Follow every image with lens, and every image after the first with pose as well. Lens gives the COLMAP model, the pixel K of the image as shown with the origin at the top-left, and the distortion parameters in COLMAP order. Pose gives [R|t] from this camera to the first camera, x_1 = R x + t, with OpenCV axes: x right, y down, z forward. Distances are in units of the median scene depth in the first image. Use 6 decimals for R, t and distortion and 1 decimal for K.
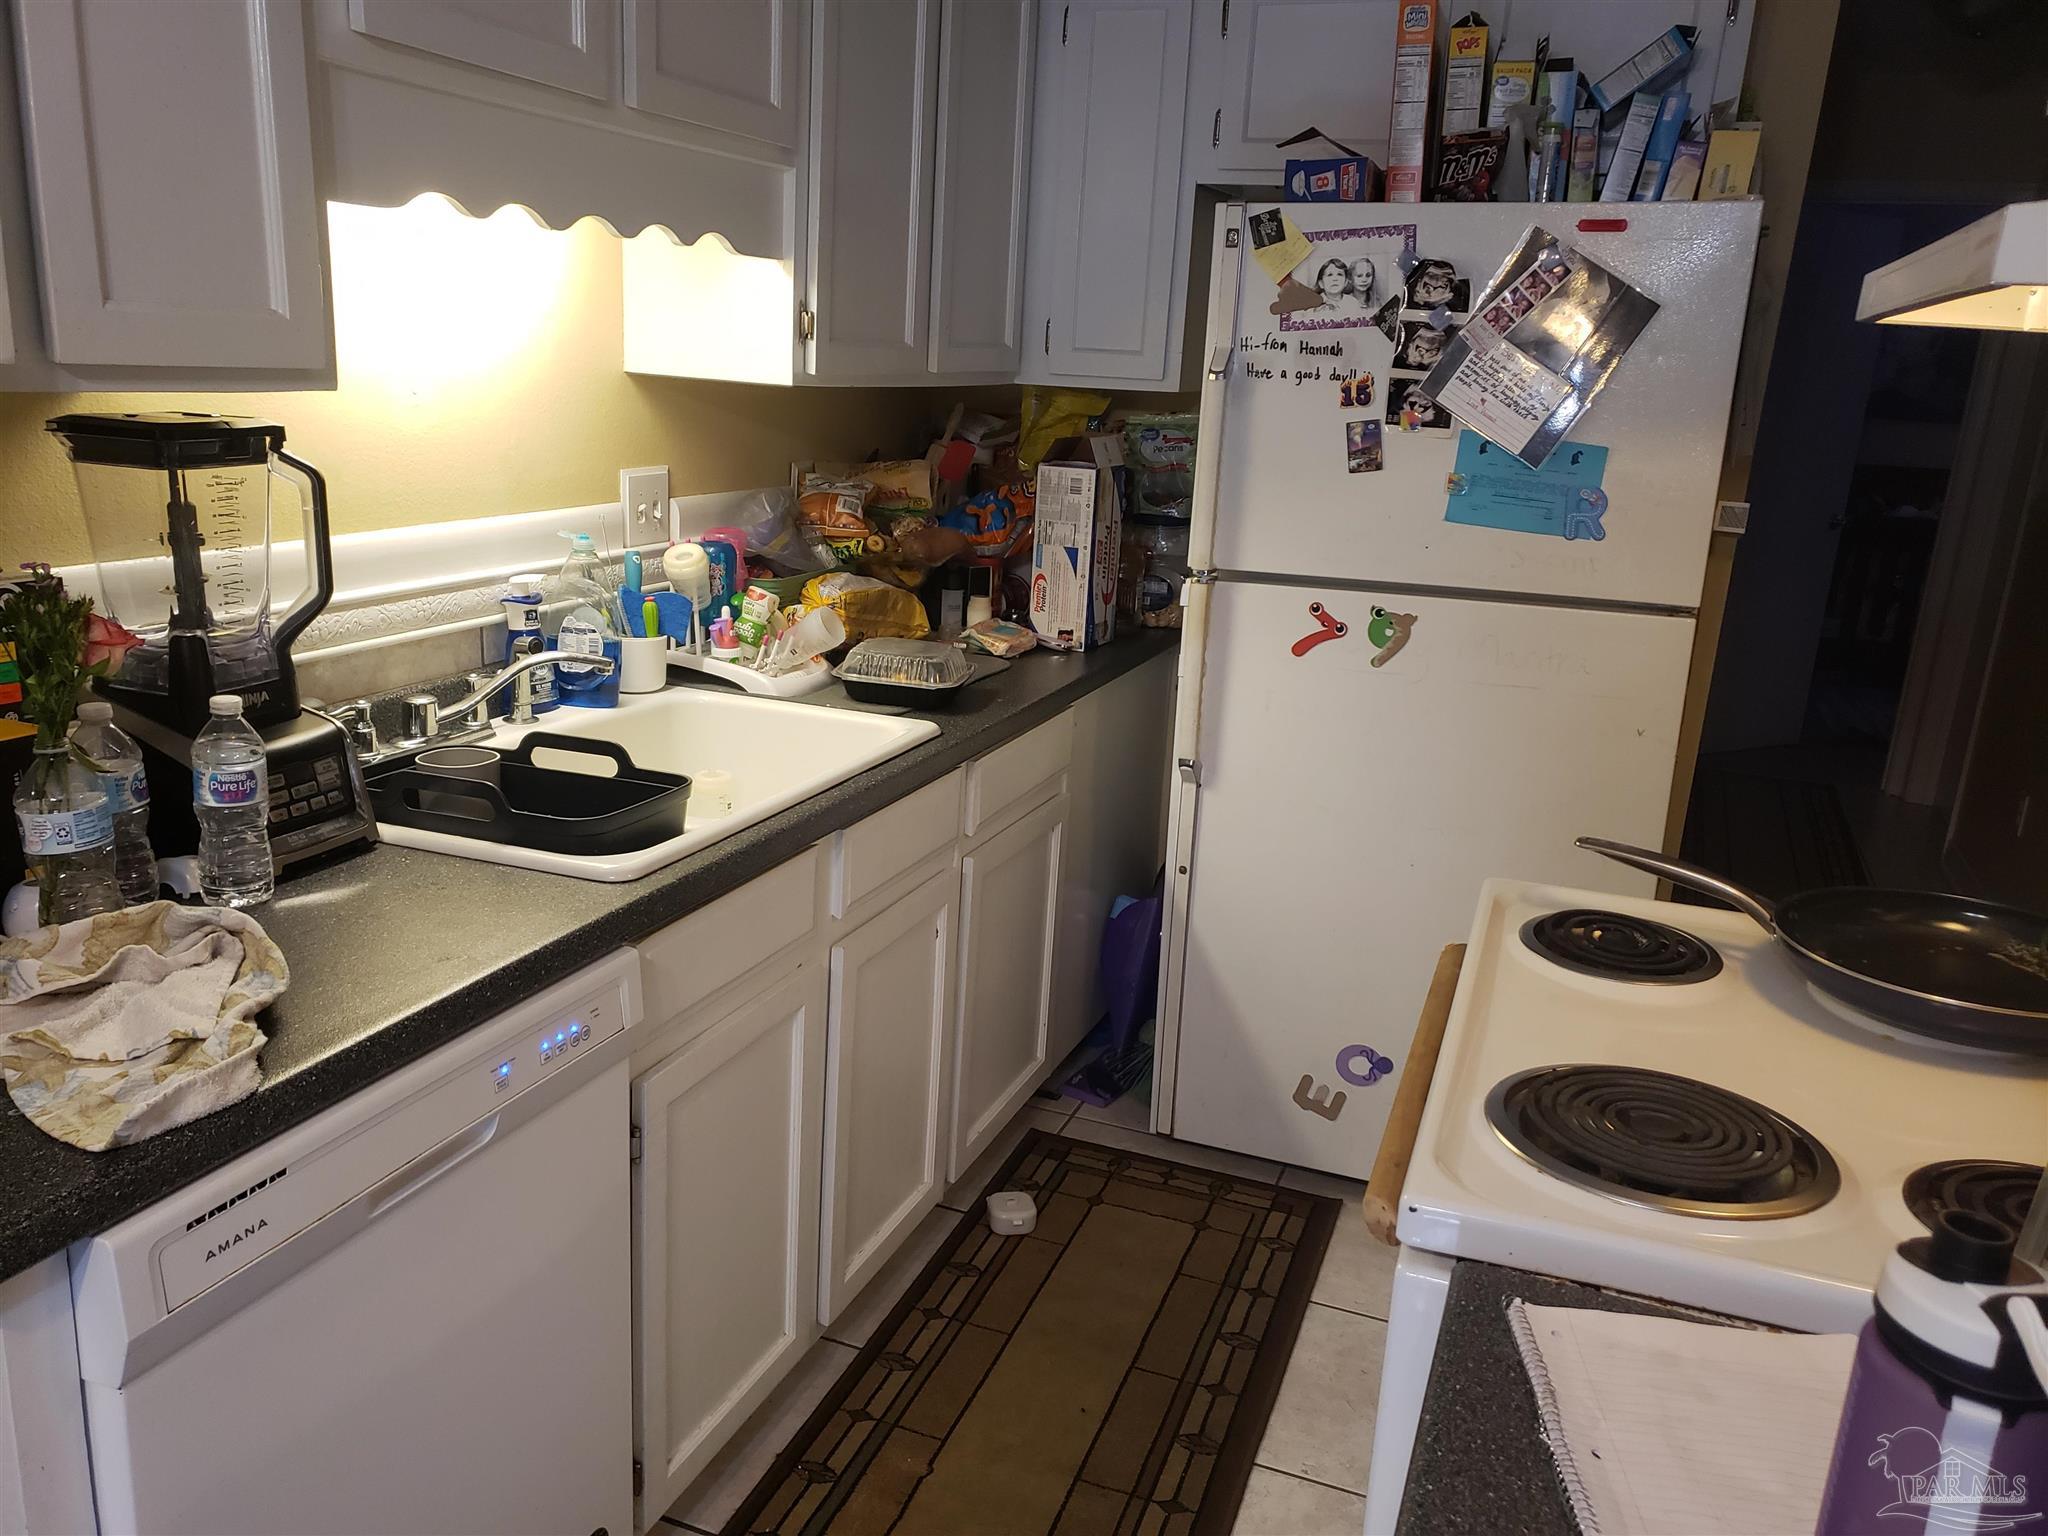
lens RADIAL K [[1571.1, 0, 1023.1], [0, 1571.1, 818.4], [0, 0, 1]] dist [-0.003552, -0.003642]
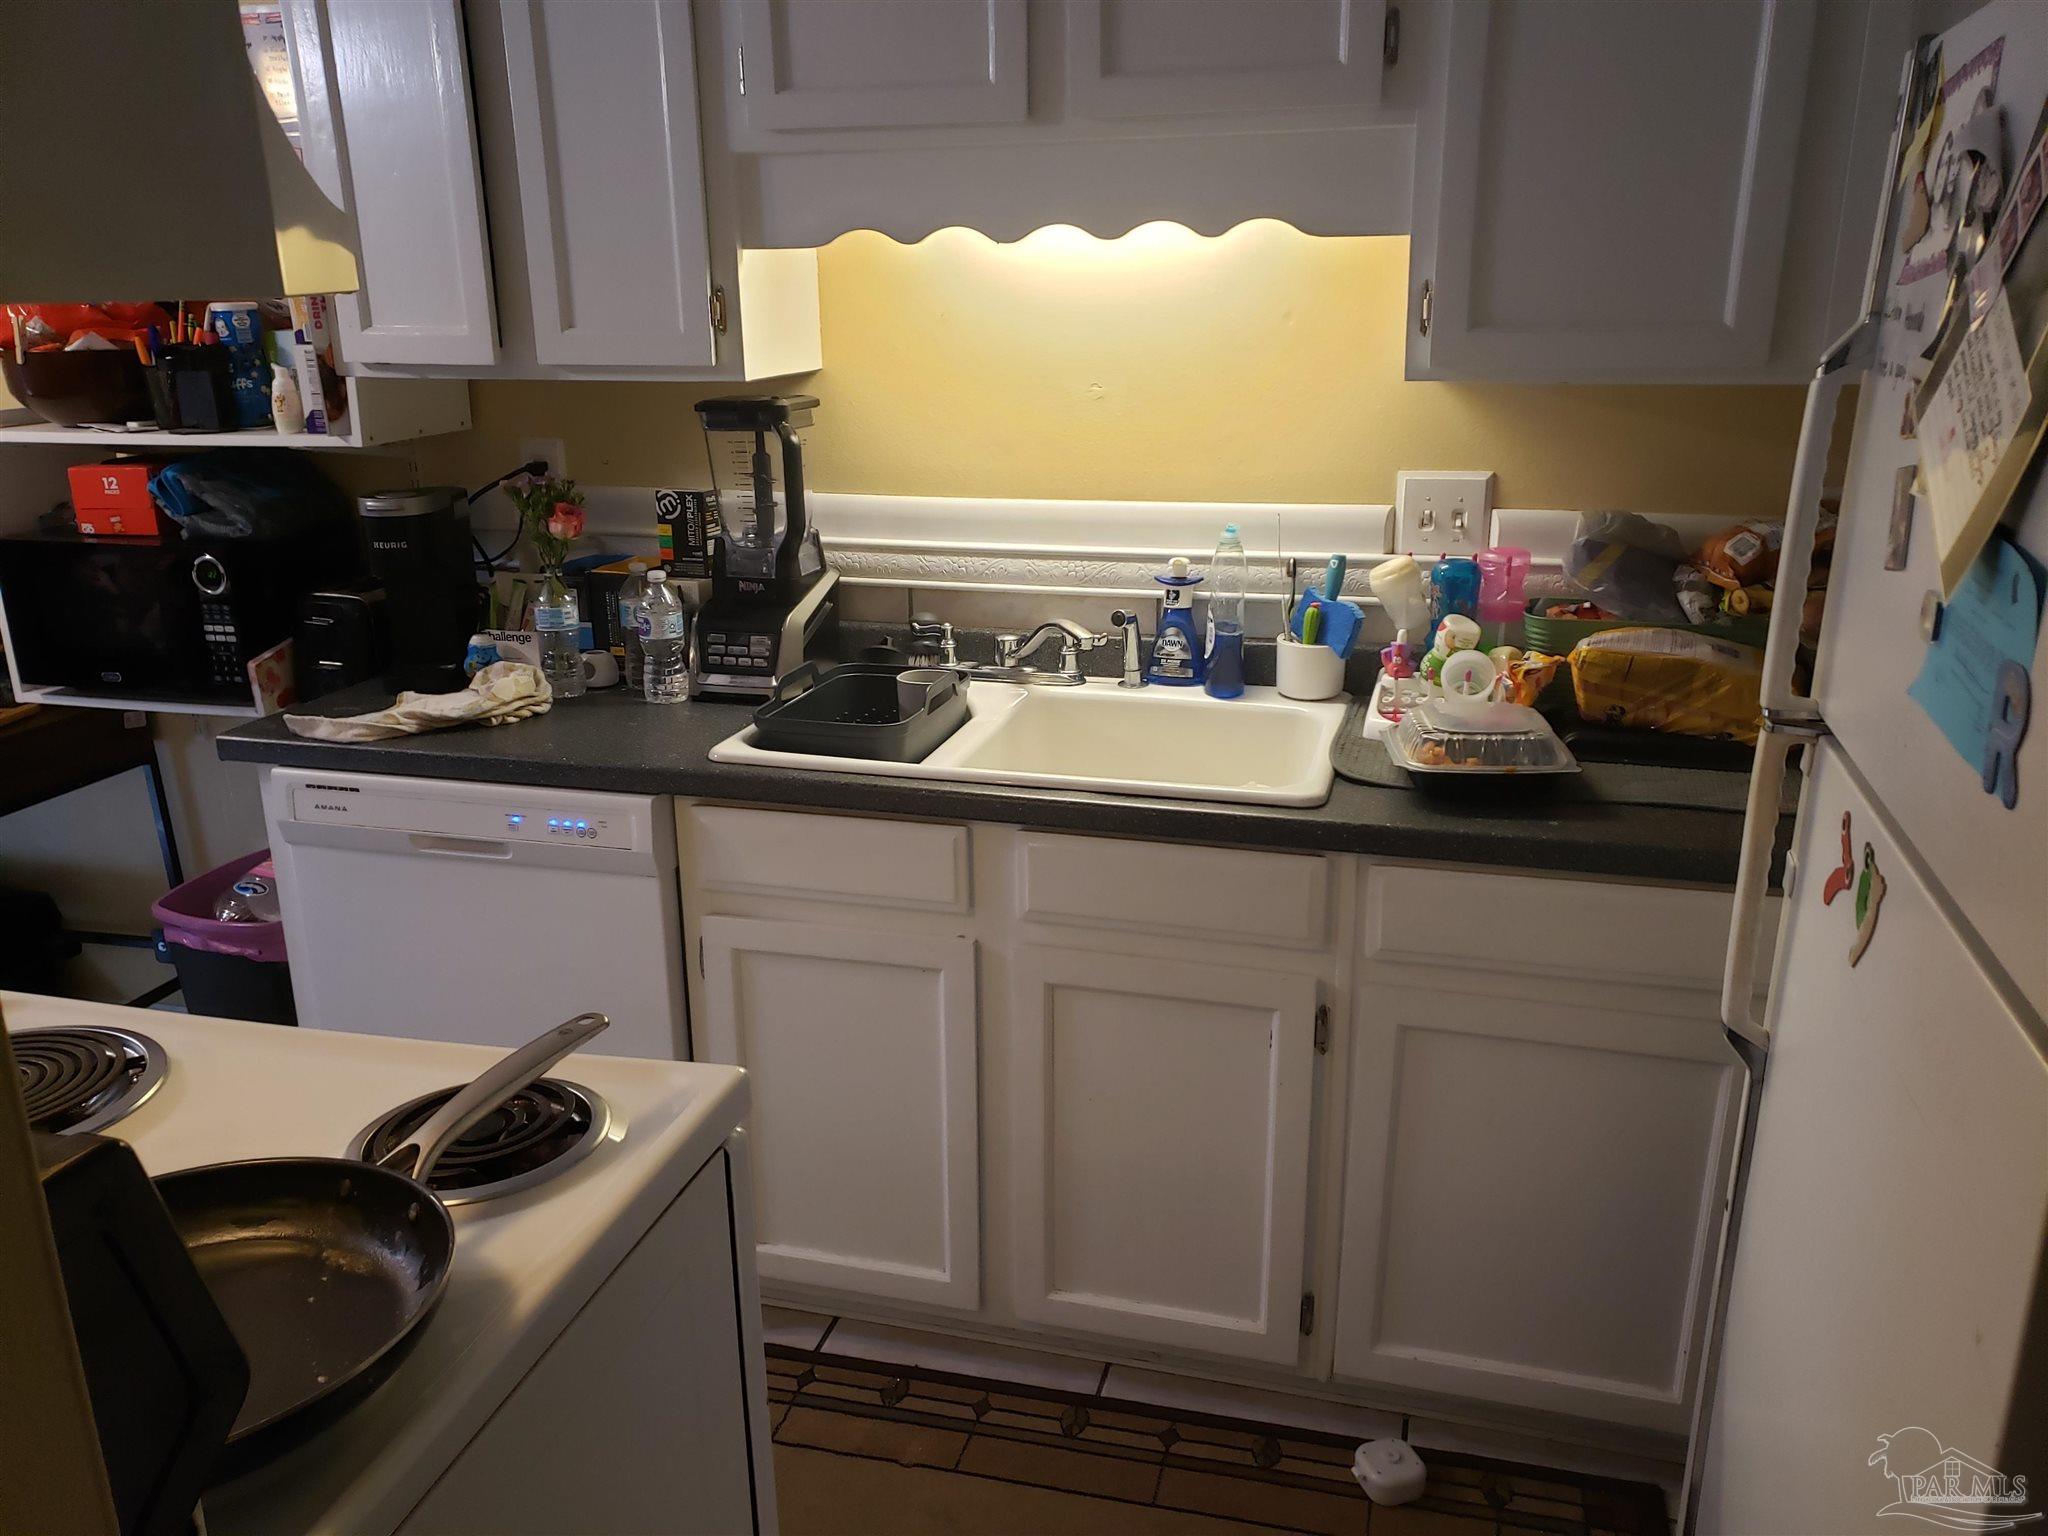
lens RADIAL K [[1560.5, 0, 1024.0], [0, 1560.5, 768.0], [0, 0, 1]] dist [0.099944, -0.001263]
pose [[0.093616, 0.244681, -0.965074, 0.795127], [-0.260232, 0.941646, 0.213498, -0.231524], [0.960997, 0.231156, 0.151827, 0.798580]]
